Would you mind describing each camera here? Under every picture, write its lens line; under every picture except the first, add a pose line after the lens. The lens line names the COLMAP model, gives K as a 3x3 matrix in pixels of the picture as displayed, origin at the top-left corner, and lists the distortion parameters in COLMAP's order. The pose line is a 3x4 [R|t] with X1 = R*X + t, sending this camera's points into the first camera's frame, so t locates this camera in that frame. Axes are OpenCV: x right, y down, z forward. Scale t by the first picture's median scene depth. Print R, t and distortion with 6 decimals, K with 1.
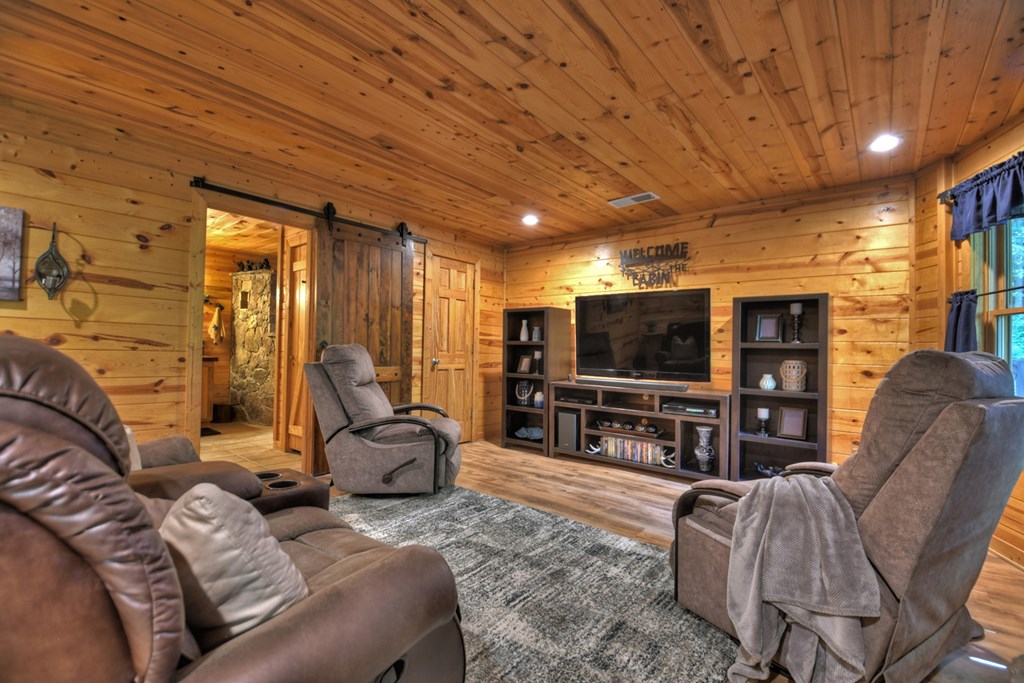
lens RADIAL K [[451.4, 0, 516.6], [0, 451.4, 346.4], [0, 0, 1]] dist [-0.011626, -0.003514]
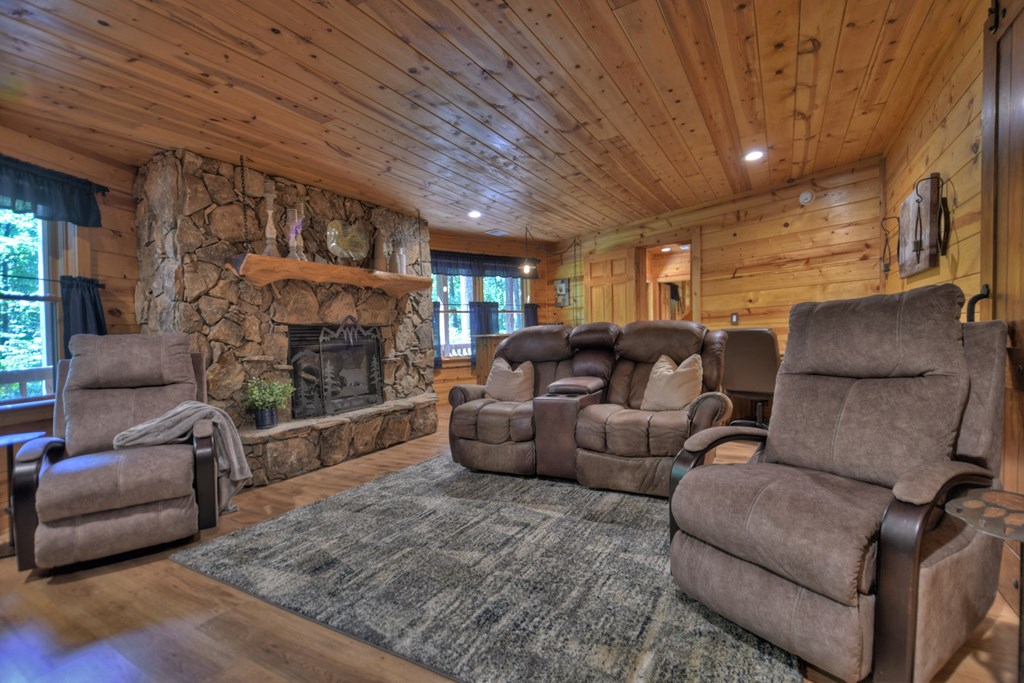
lens RADIAL K [[451.4, 0, 515.7], [0, 451.4, 340.6], [0, 0, 1]] dist [-0.011626, -0.003514]
pose [[-0.987272, 0.019935, -0.157788, -0.032479], [0.020946, 0.999769, -0.004743, 0.037024], [0.157657, -0.007987, -0.987462, 1.330596]]
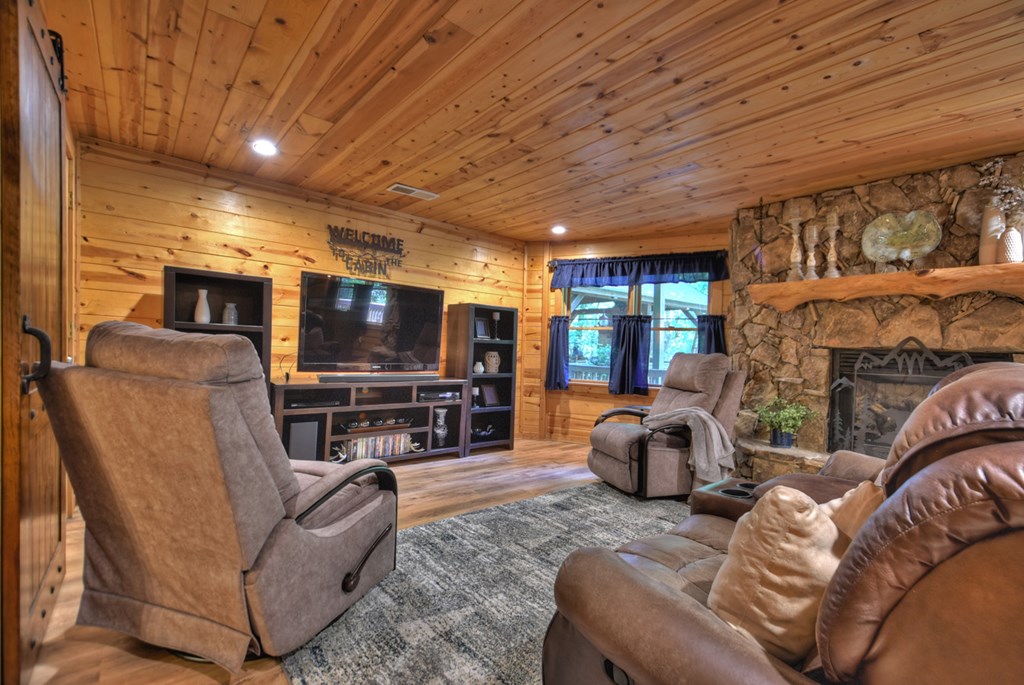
lens RADIAL K [[451.4, 0, 547.2], [0, 451.4, 345.5], [0, 0, 1]] dist [-0.011626, -0.003514]
pose [[0.139267, -0.003302, 0.990249, -0.770389], [-0.040687, 0.999131, 0.009054, -0.009052], [-0.989419, -0.041551, 0.139012, 0.626088]]
